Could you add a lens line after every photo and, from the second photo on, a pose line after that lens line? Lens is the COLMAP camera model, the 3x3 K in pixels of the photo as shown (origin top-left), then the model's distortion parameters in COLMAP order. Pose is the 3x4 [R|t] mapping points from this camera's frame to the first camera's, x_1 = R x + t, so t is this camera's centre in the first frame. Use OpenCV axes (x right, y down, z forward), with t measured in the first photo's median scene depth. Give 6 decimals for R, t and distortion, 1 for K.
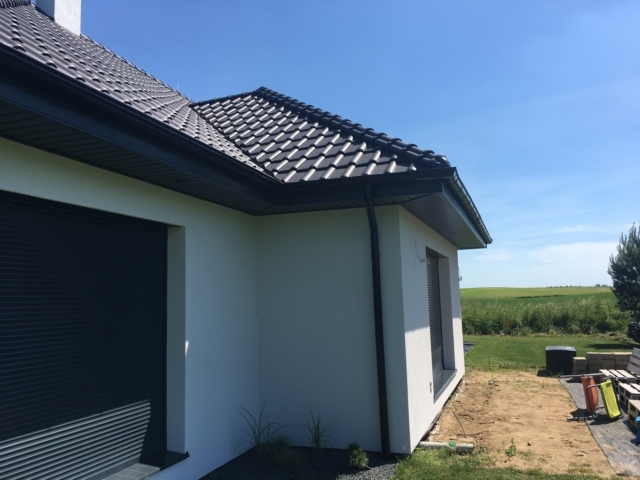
lens RADIAL K [[542.6, 0, 320.8], [0, 542.6, 237.8], [0, 0, 1]] dist [0.089404, -0.121093]
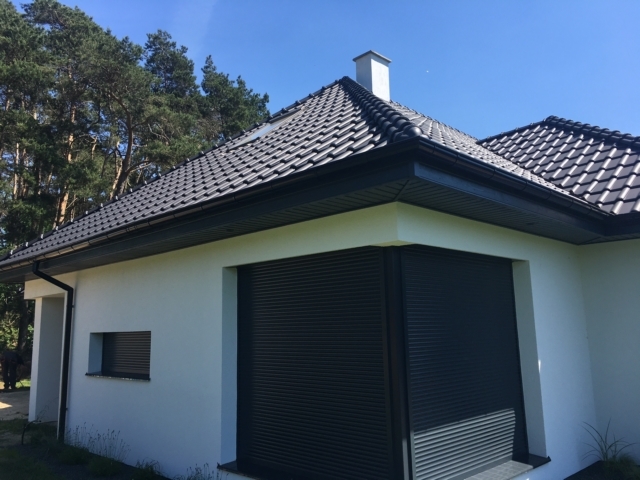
lens RADIAL K [[542.6, 0, 320.8], [0, 542.6, 237.8], [0, 0, 1]] dist [0.089404, -0.121093]
pose [[0.904992, -0.060261, -0.421139, -0.137729], [0.045431, 0.997946, -0.045169, -0.032915], [0.422996, 0.021744, 0.905871, -0.223058]]
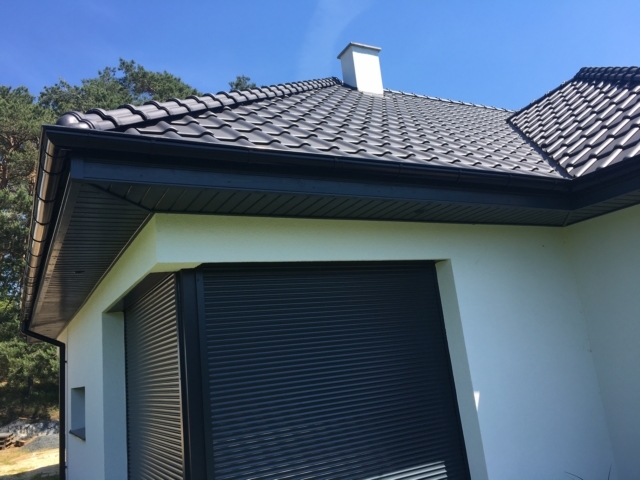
lens RADIAL K [[542.6, 0, 320.8], [0, 542.6, 237.8], [0, 0, 1]] dist [0.089404, -0.121093]
pose [[0.742303, -0.198940, -0.639851, 0.147071], [0.165166, 0.979769, -0.113014, 0.009736], [0.649389, -0.021791, 0.760144, 0.177161]]
